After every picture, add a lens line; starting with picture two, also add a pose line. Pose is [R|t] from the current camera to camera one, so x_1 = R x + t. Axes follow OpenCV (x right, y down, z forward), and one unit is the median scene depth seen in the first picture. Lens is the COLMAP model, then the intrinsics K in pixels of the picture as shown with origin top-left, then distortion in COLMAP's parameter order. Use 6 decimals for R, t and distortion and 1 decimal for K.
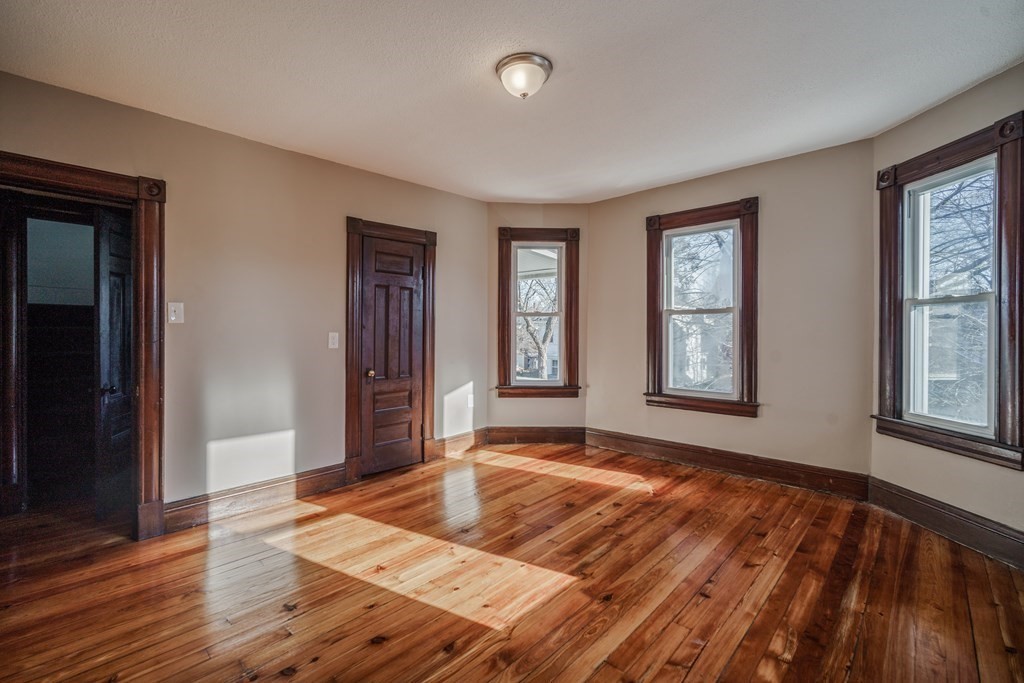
lens RADIAL K [[448.9, 0, 512.5], [0, 448.9, 331.6], [0, 0, 1]] dist [0.000261, -0.000812]
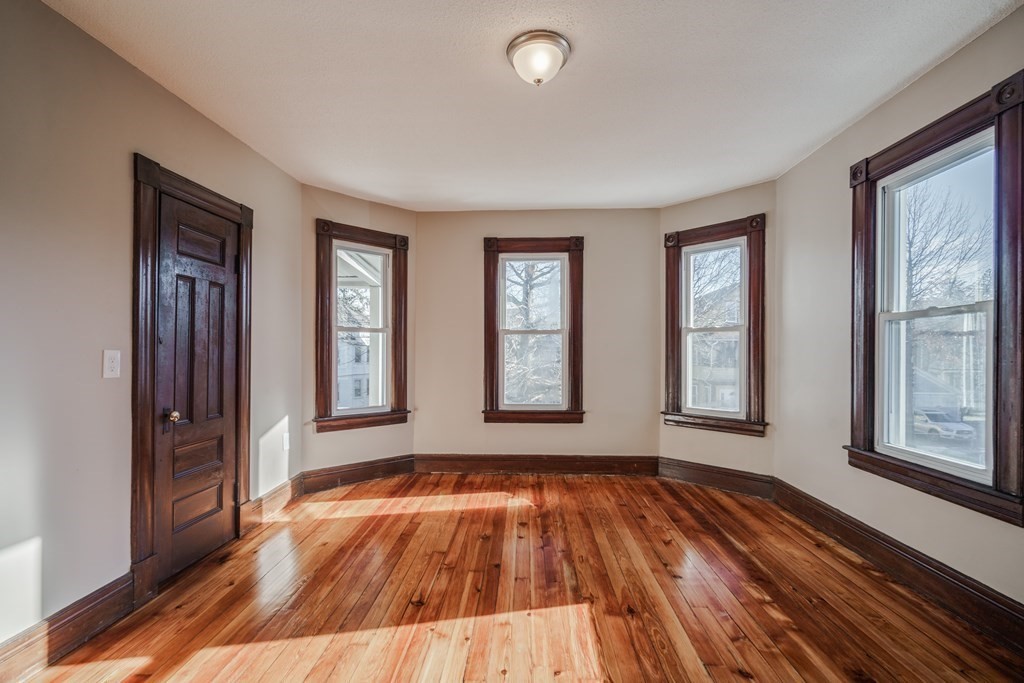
lens RADIAL K [[446.0, 0, 511.9], [0, 446.0, 351.6], [0, 0, 1]] dist [-0.001269, -0.000618]
pose [[0.760270, 0.000859, 0.649607, -0.378535], [-0.001469, 0.999999, 0.000397, 0.003305], [-0.649606, -0.001256, 0.760270, 0.236278]]
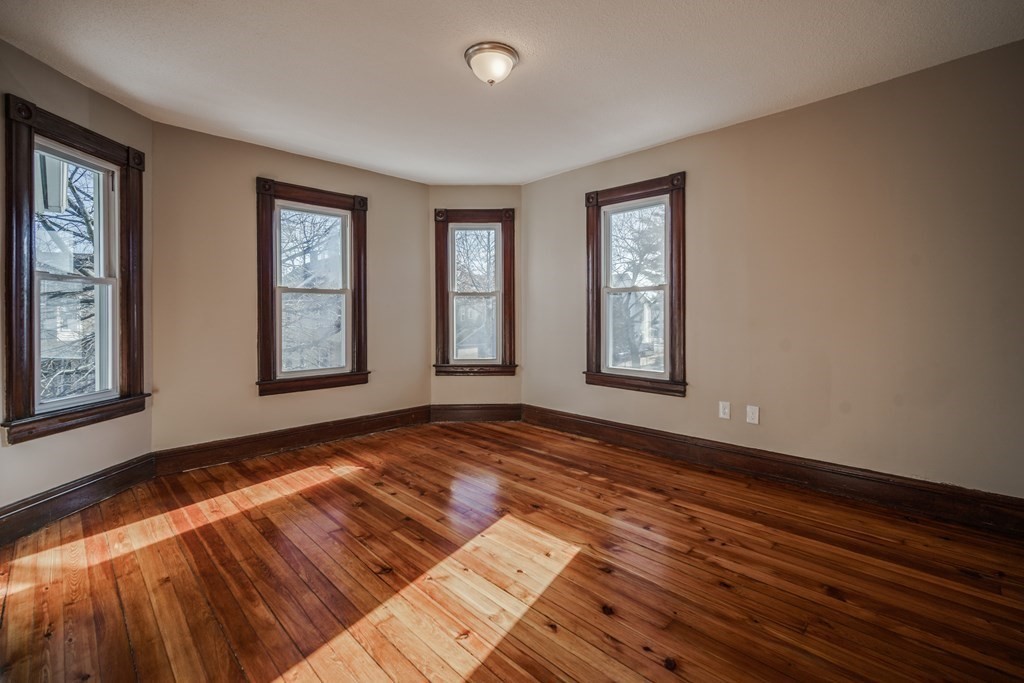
lens RADIAL K [[450.8, 0, 512.2], [0, 450.8, 315.9], [0, 0, 1]] dist [0.000165, -0.000129]
pose [[0.043449, -0.005214, 0.999042, -0.663223], [0.001702, 0.999985, 0.005145, 0.008240], [-0.999054, 0.001477, 0.043458, 0.587309]]
